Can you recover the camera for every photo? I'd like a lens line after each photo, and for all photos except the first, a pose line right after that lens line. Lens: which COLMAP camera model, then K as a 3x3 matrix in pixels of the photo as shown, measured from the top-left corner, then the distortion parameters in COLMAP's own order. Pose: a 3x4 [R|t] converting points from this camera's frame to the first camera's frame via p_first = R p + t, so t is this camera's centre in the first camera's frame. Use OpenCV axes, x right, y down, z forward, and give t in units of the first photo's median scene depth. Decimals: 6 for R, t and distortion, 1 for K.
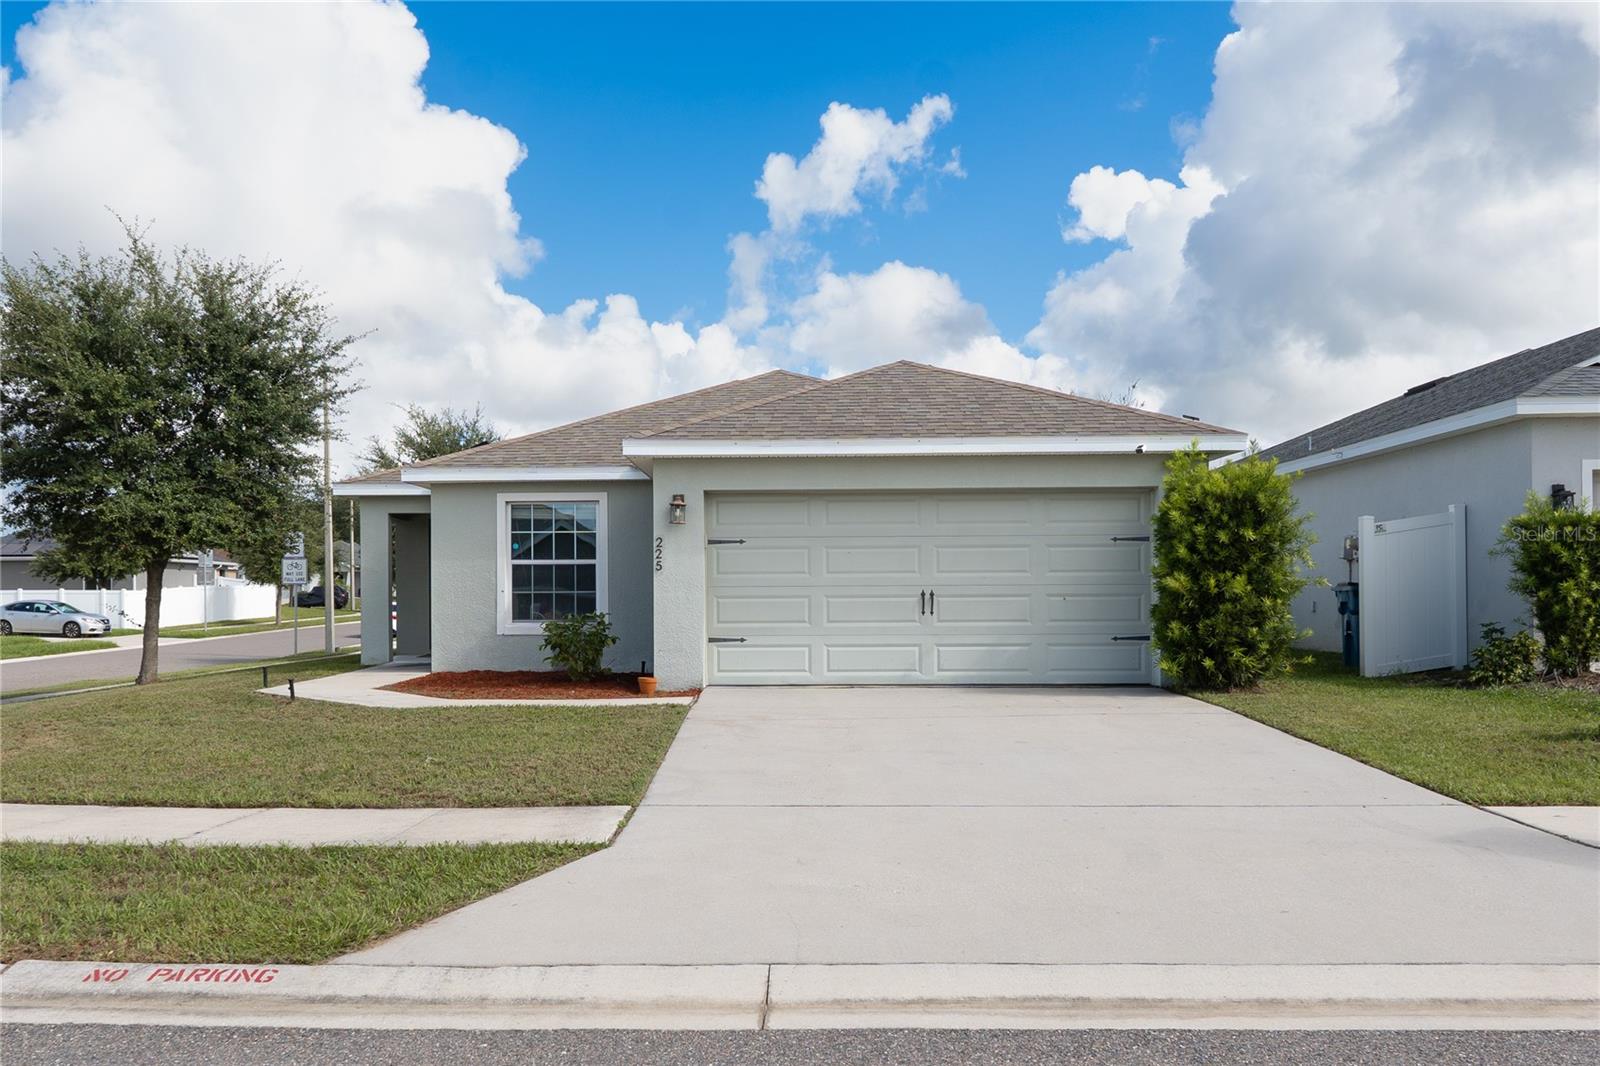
lens RADIAL K [[1359.3, 0, 748.9], [0, 1359.3, 595.5], [0, 0, 1]] dist [-0.000890, -0.000665]
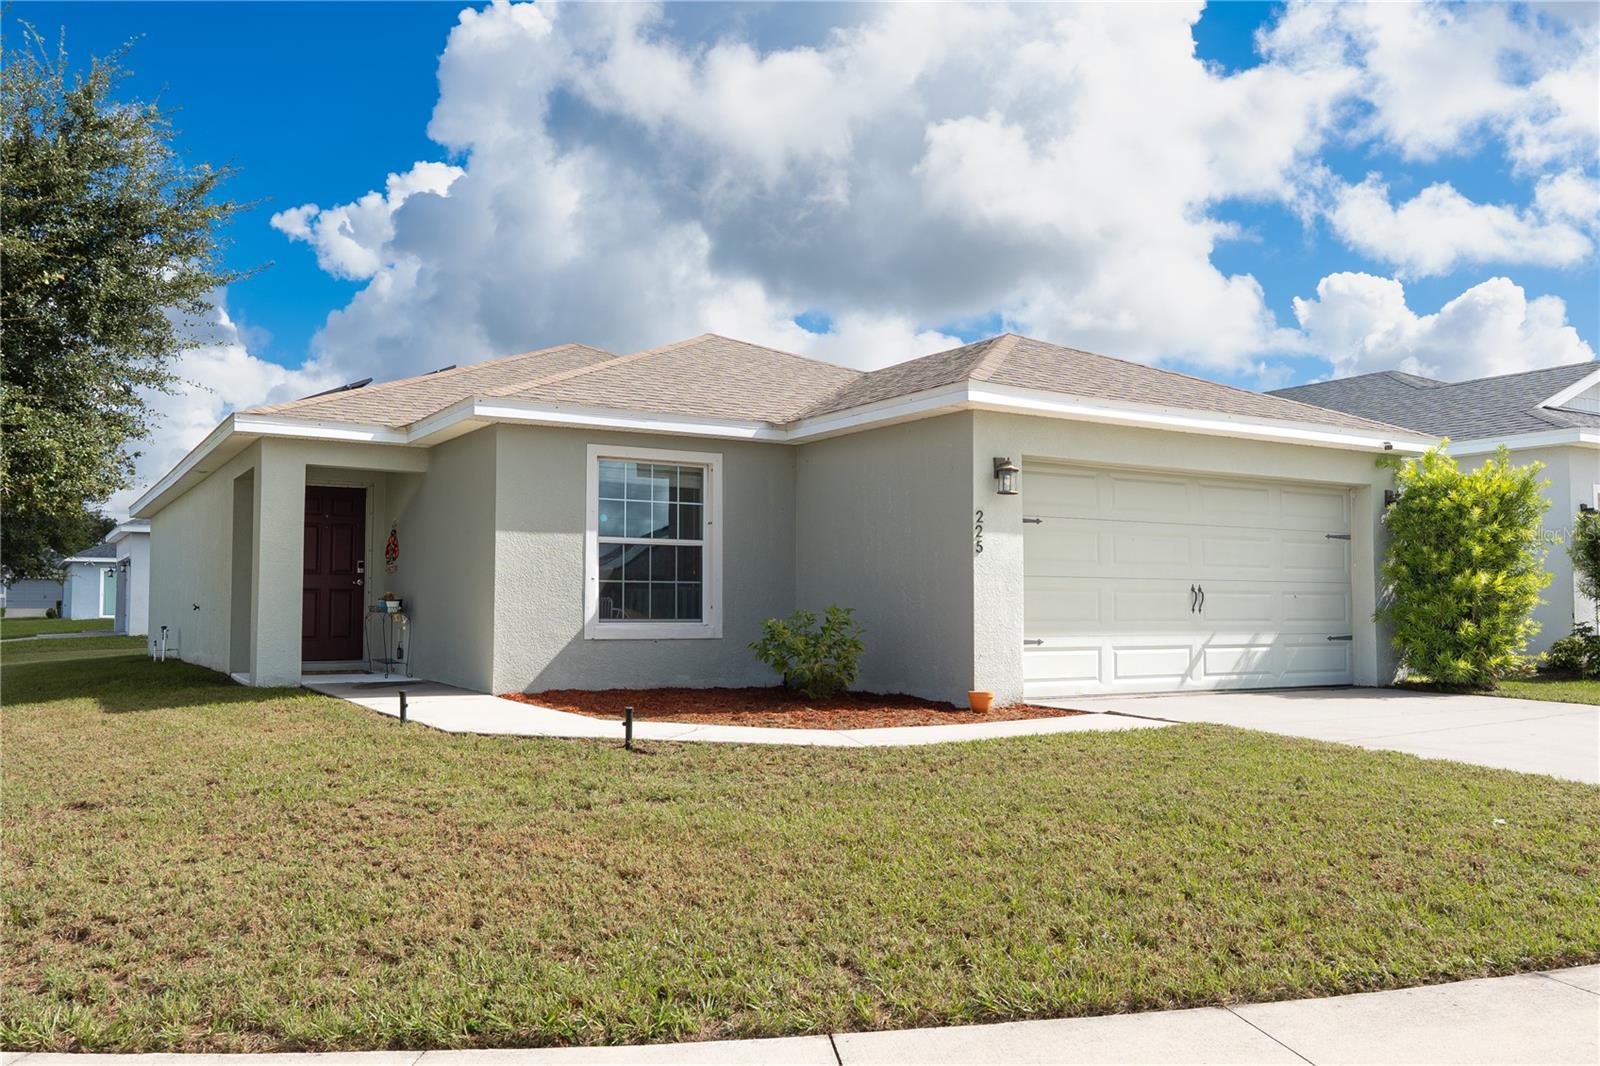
lens RADIAL K [[1270.4, 0, 800.0], [0, 1270.4, 533.0], [0, 0, 1]] dist [-0.000920, 0.000107]
pose [[0.838541, 0.041280, 0.543273, -0.540616], [-0.007892, 0.997941, -0.063645, 0.017138], [-0.544782, 0.049081, 0.837140, 0.440924]]
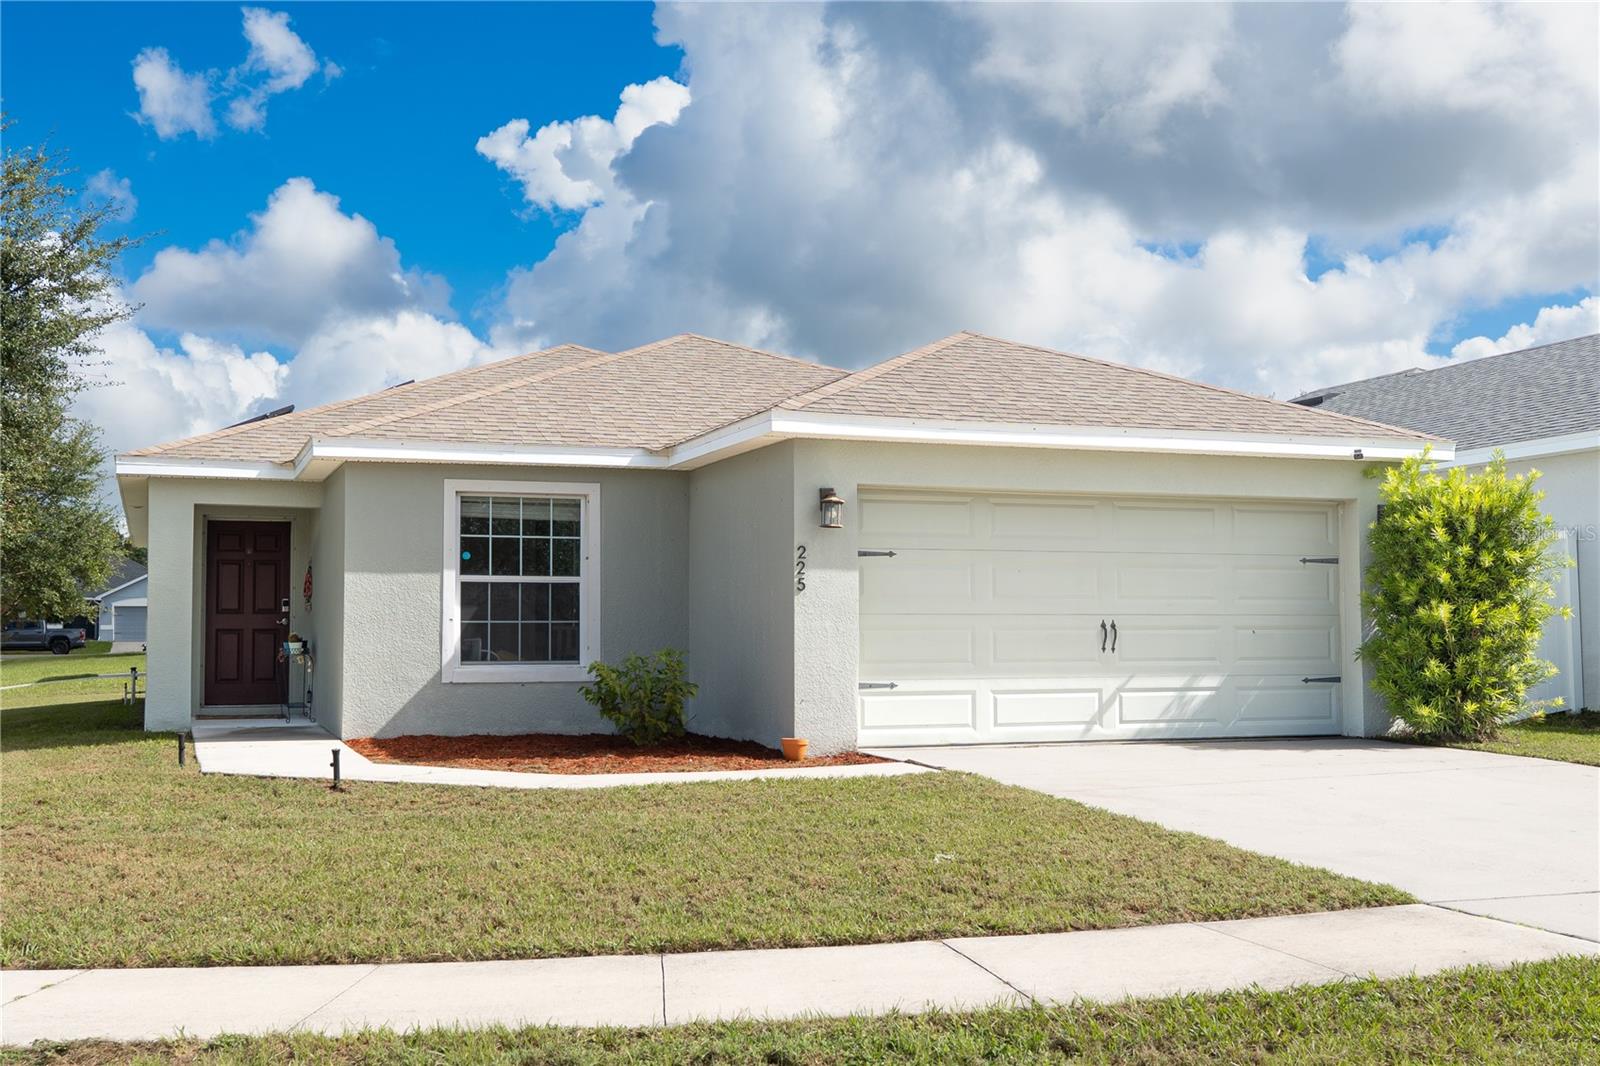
lens RADIAL K [[1704.1, 0, 800.0], [0, 1704.1, 533.0], [0, 0, 1]] dist [0.001668, 0.003727]
pose [[0.927598, 0.025824, 0.372687, -0.403847], [-0.002443, 0.998006, -0.063072, 0.008173], [-0.373573, 0.057595, 0.925811, 0.147669]]
